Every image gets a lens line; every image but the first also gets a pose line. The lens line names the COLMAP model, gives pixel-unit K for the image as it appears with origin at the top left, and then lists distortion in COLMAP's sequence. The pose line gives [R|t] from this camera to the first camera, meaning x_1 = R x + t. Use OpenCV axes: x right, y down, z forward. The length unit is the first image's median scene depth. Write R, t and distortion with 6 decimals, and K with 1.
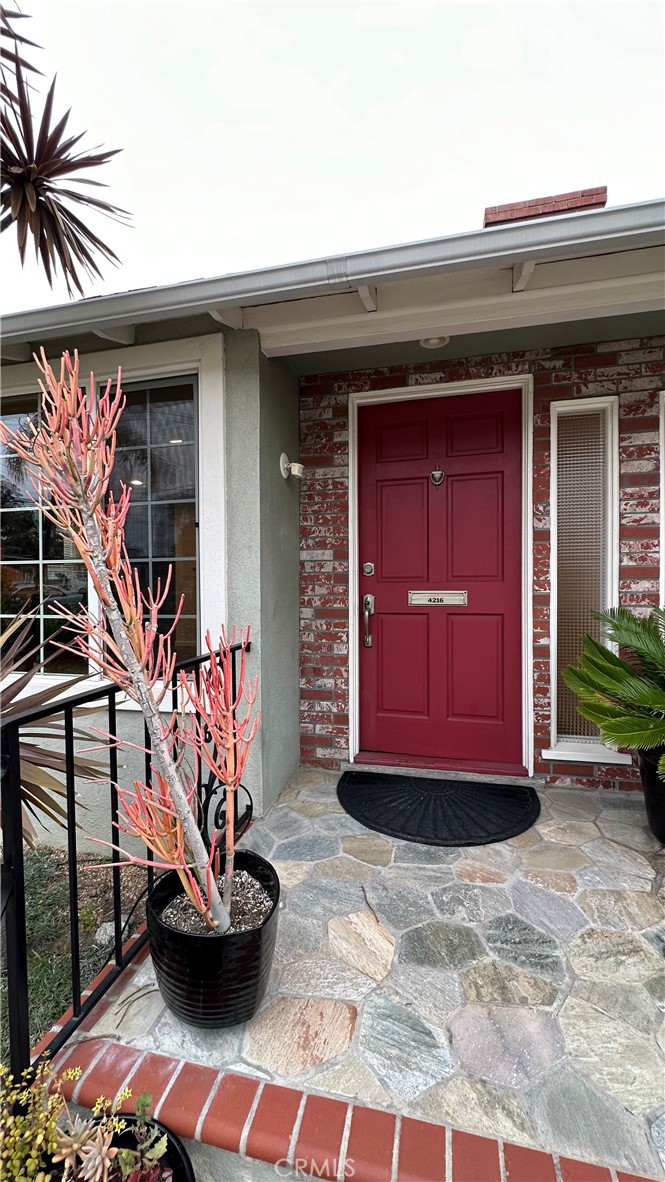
lens RADIAL K [[470.5, 0, 338.6], [0, 470.5, 596.4], [0, 0, 1]] dist [-0.000897, -0.000157]
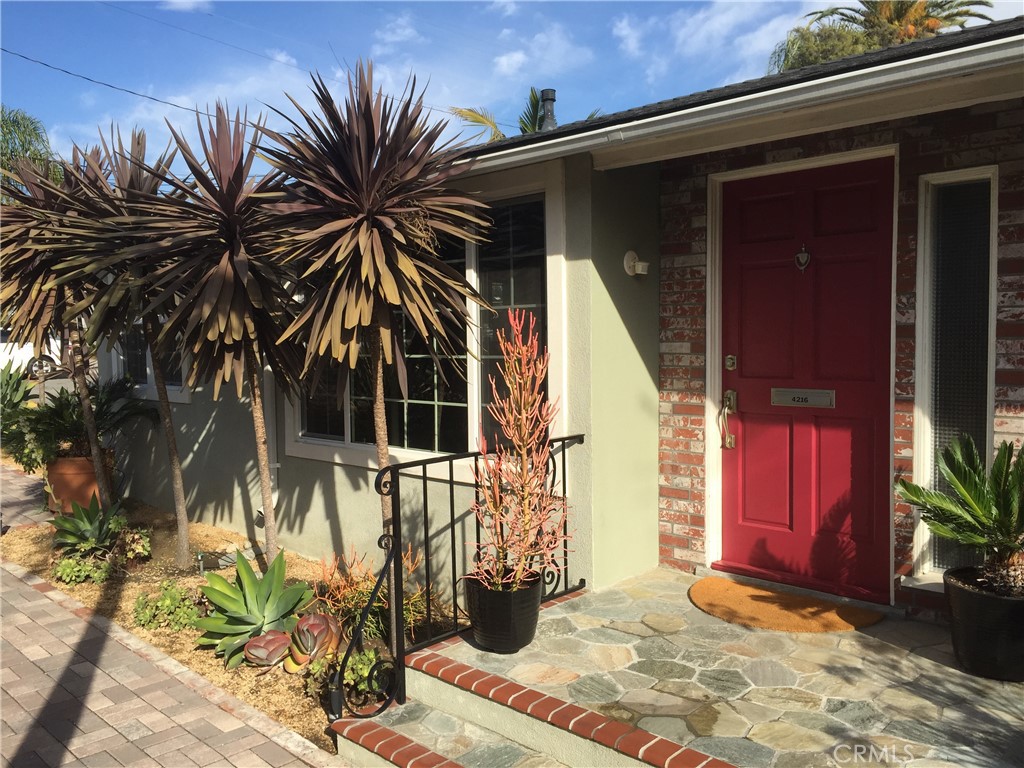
lens RADIAL K [[874.9, 0, 509.4], [0, 874.9, 383.8], [0, 0, 1]] dist [0.066912, -0.033589]
pose [[0.858494, 0.023508, -0.512284, 0.584930], [0.001416, 0.998836, 0.048208, -0.102111], [0.512821, -0.042112, 0.857462, -0.709077]]
